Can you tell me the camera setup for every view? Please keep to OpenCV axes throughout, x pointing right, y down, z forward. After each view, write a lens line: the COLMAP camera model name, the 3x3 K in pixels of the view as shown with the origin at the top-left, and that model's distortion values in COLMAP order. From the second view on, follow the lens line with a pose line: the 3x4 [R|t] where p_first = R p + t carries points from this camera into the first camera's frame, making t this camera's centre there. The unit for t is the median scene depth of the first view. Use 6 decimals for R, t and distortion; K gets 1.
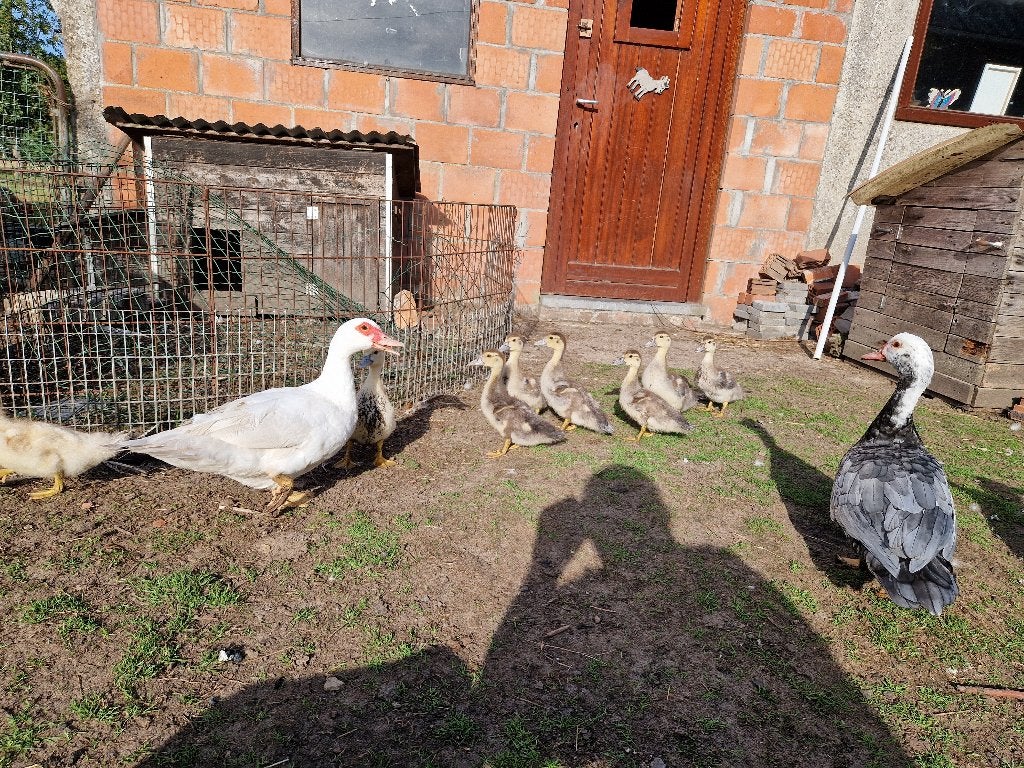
lens RADIAL K [[748.7, 0, 512.0], [0, 748.7, 384.0], [0, 0, 1]] dist [0.028245, -0.001159]
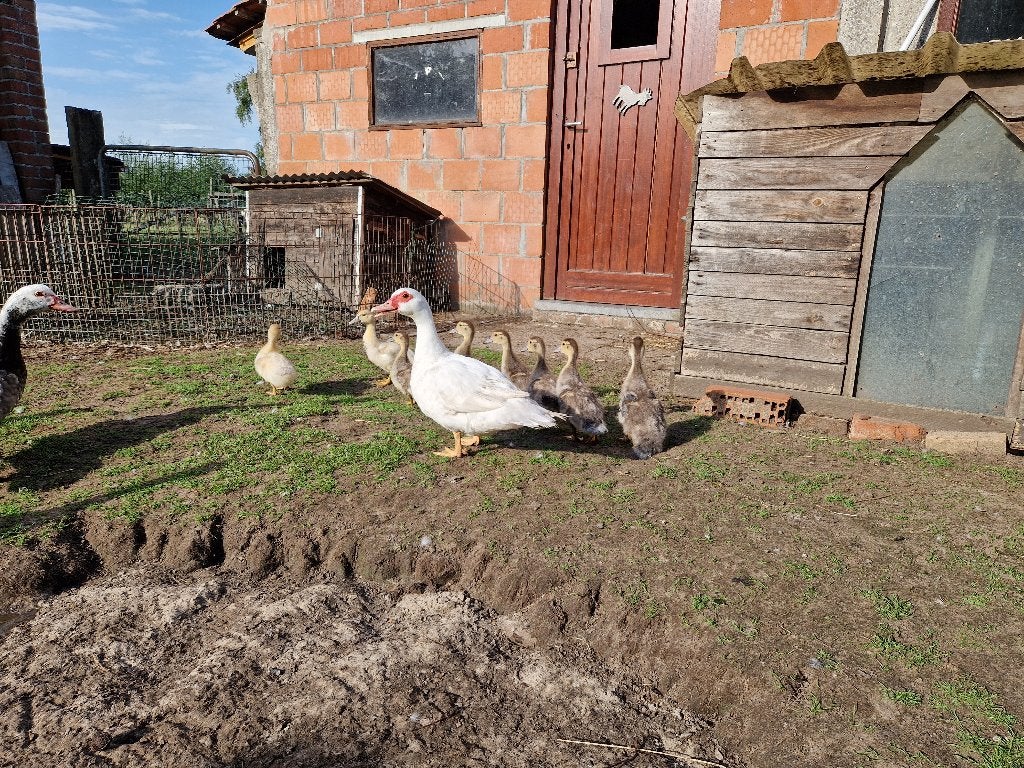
lens RADIAL K [[748.7, 0, 512.0], [0, 748.7, 384.0], [0, 0, 1]] dist [0.028245, -0.001159]
pose [[0.770636, 0.068643, -0.633568, 0.820644], [-0.114656, 0.992893, -0.031887, 0.053454], [0.626876, 0.097216, 0.773030, 0.137785]]
